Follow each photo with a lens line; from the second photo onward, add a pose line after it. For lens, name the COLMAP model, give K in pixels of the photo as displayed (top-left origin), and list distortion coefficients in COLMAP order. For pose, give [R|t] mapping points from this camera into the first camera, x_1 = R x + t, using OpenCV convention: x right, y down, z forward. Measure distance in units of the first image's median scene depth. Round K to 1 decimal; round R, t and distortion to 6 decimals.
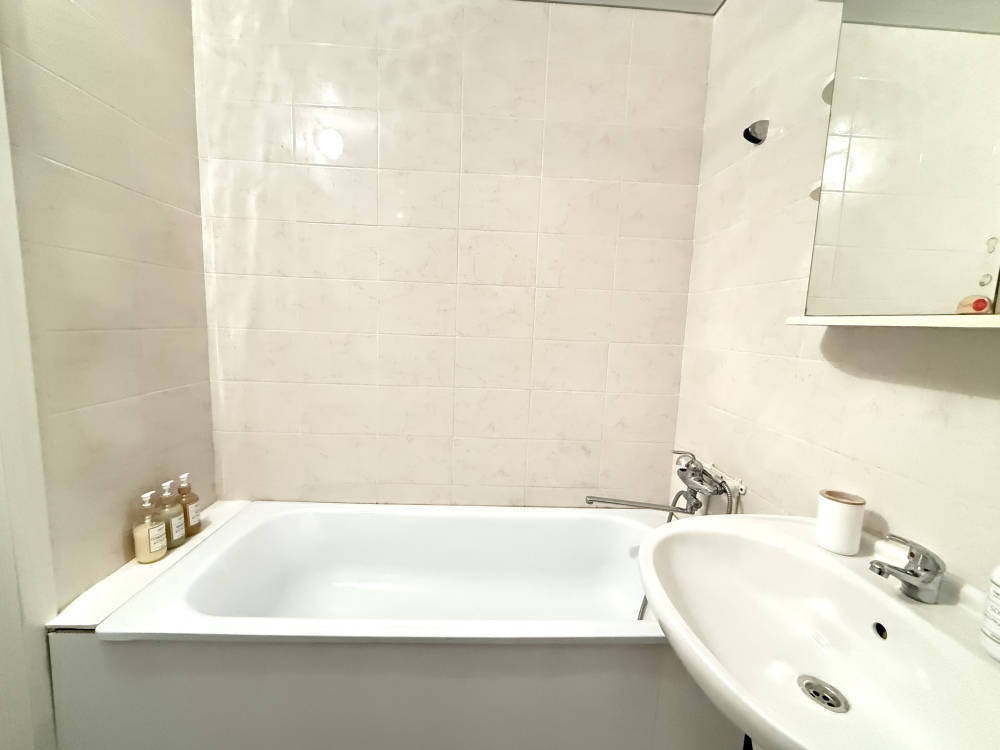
lens RADIAL K [[401.0, 0, 500.0], [0, 401.0, 375.0], [0, 0, 1]] dist [0.004712, 0.000304]
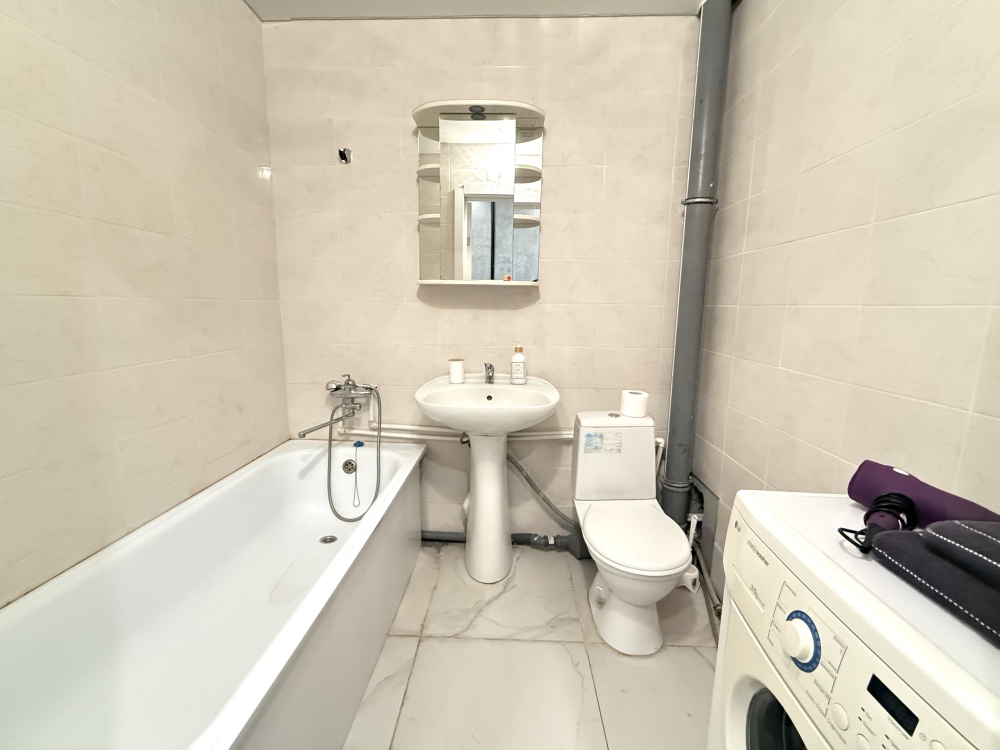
lens RADIAL K [[429.9, 0, 500.0], [0, 429.9, 375.0], [0, 0, 1]] dist [0.000237, 0.000093]
pose [[0.089318, -0.198810, 0.975959, -0.798356], [0.114928, 0.975388, 0.188175, -0.023063], [-0.989350, 0.095358, 0.109969, 0.241264]]
